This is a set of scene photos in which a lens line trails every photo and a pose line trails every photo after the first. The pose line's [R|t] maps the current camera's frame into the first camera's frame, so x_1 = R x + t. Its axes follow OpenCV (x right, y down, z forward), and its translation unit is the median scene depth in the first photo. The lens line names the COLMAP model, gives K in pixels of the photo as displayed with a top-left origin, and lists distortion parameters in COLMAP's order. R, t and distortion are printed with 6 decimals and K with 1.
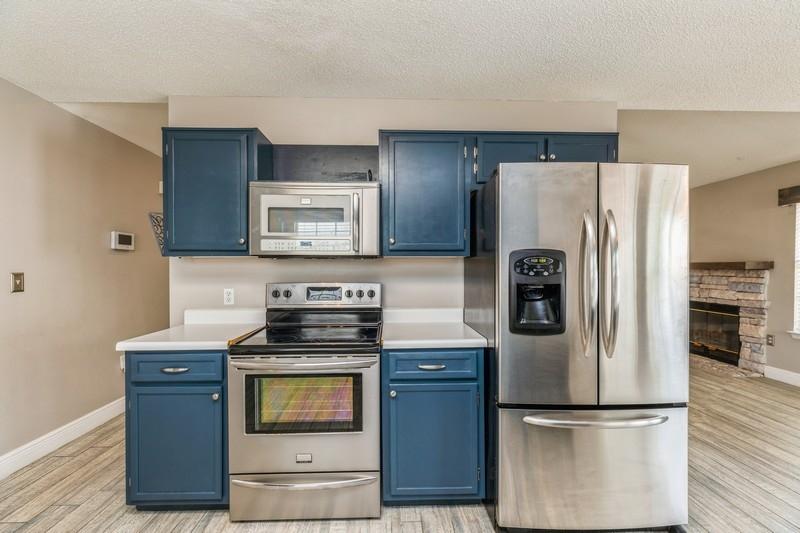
lens RADIAL K [[354.5, 0, 397.3], [0, 354.5, 269.5], [0, 0, 1]] dist [-0.000450, 0.000213]
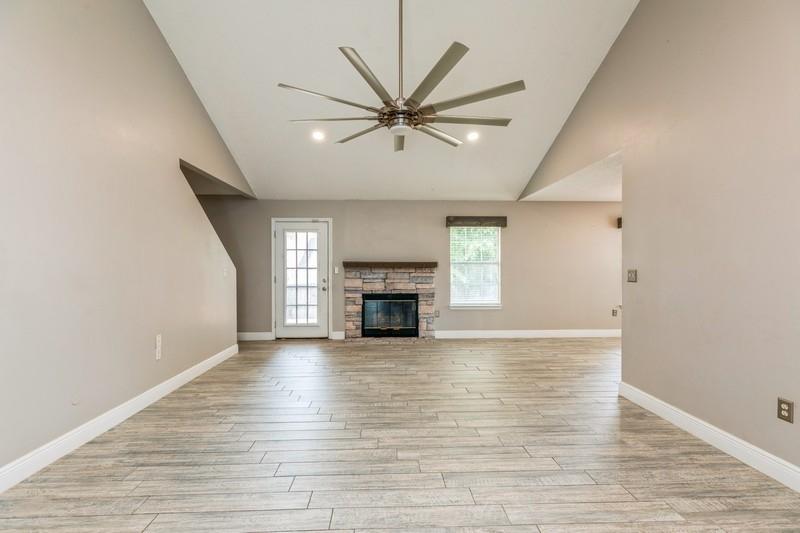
lens RADIAL K [[354.5, 0, 397.3], [0, 354.5, 269.5], [0, 0, 1]] dist [-0.000450, 0.000213]
pose [[-0.010887, -0.010416, 0.999886, -0.439239], [0.007782, 0.999915, 0.010501, -0.007140], [-0.999910, 0.007896, -0.010805, 1.114491]]
